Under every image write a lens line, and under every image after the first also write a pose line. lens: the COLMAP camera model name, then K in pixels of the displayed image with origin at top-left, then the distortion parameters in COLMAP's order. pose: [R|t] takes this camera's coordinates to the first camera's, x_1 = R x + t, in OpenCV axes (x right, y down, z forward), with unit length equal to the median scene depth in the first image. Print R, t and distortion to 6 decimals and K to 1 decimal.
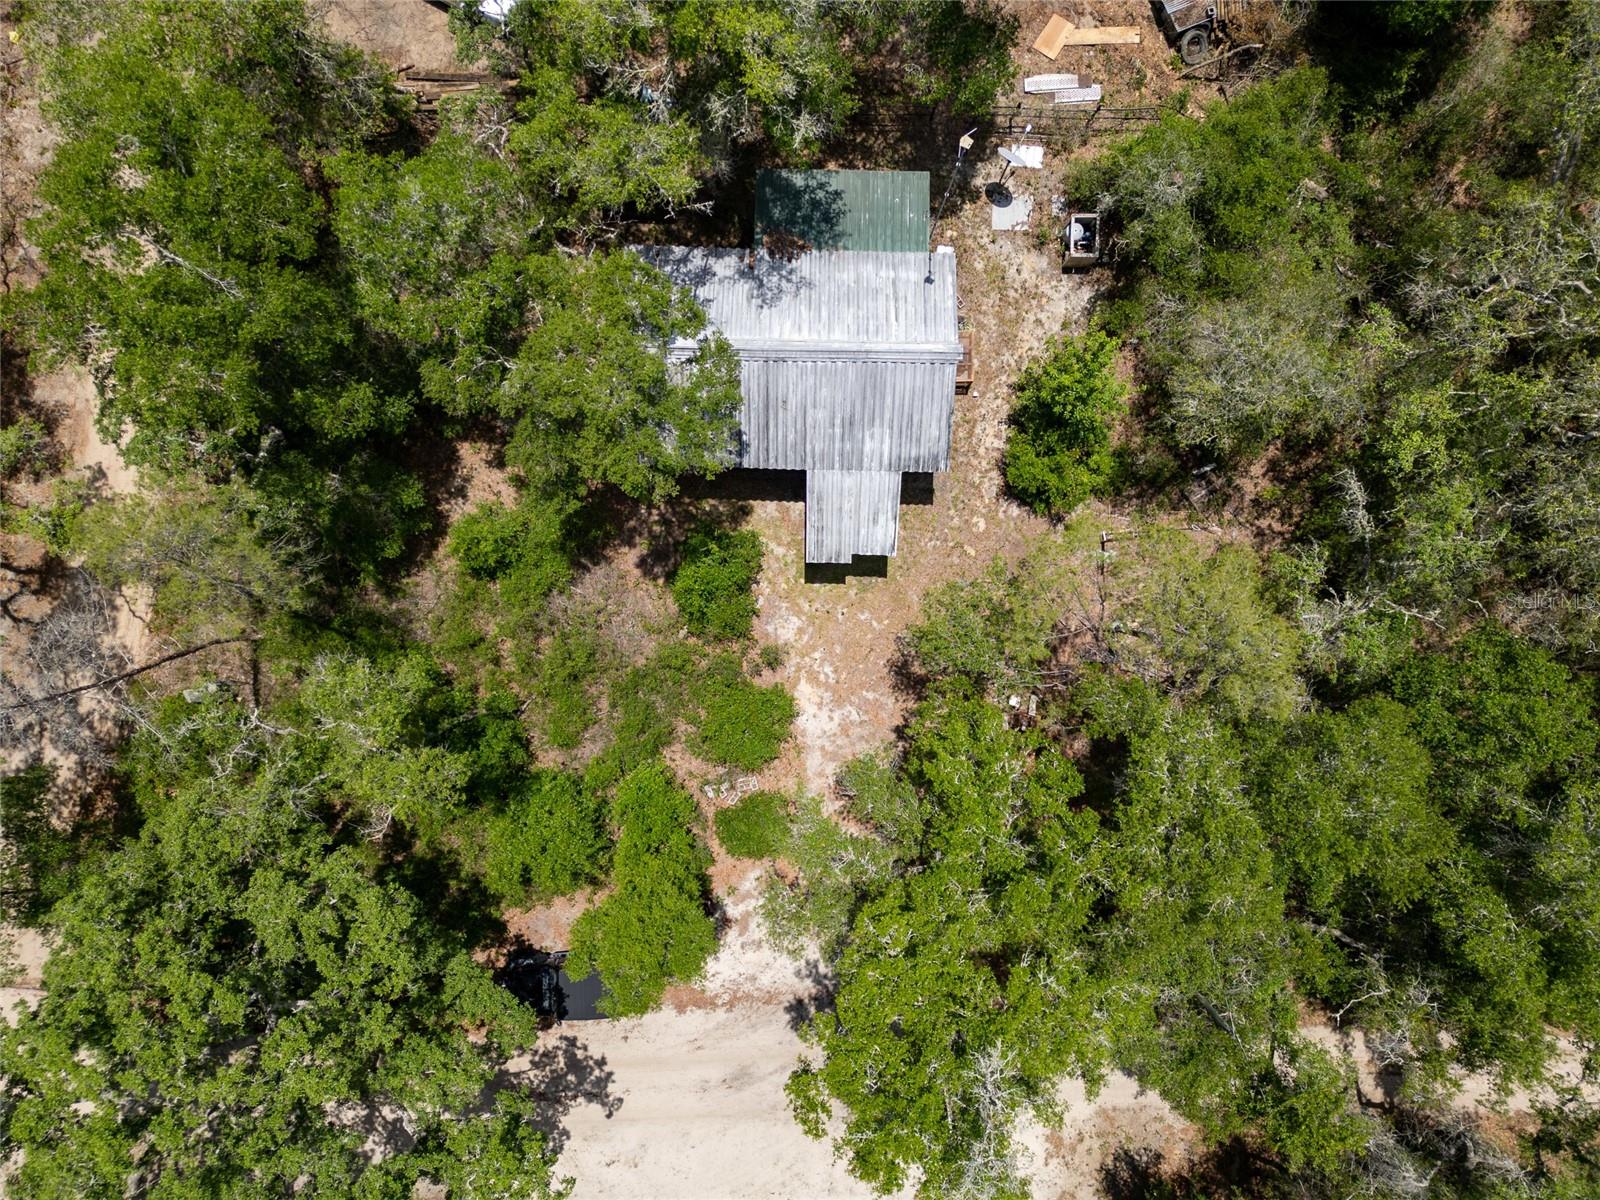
lens RADIAL K [[1124.8, 0, 800.0], [0, 1124.8, 600.0], [0, 0, 1]] dist [0.079887, -0.066695]
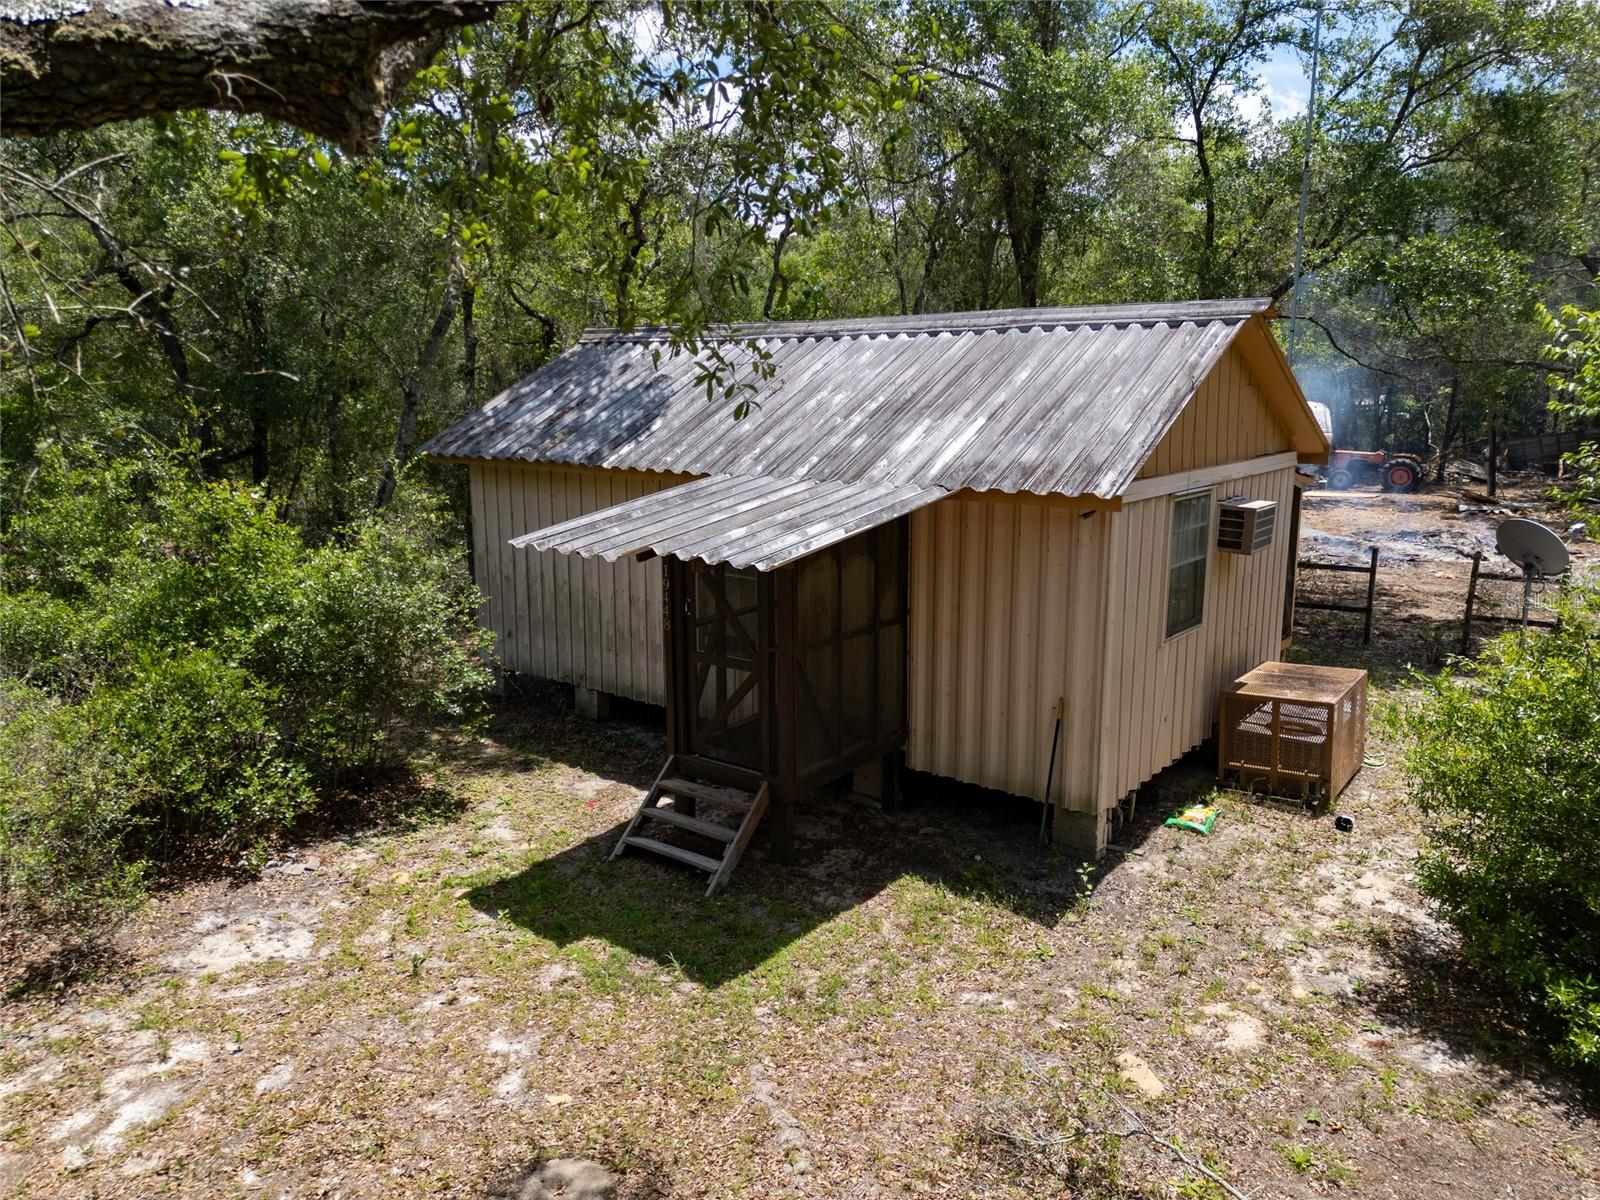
lens RADIAL K [[1124.8, 0, 800.0], [0, 1124.8, 600.0], [0, 0, 1]] dist [0.079887, -0.066695]
pose [[0.799152, 0.114584, -0.590108, 0.211016], [-0.601067, 0.138116, -0.787174, 0.132832], [-0.008694, 0.983766, 0.179248, 0.891210]]
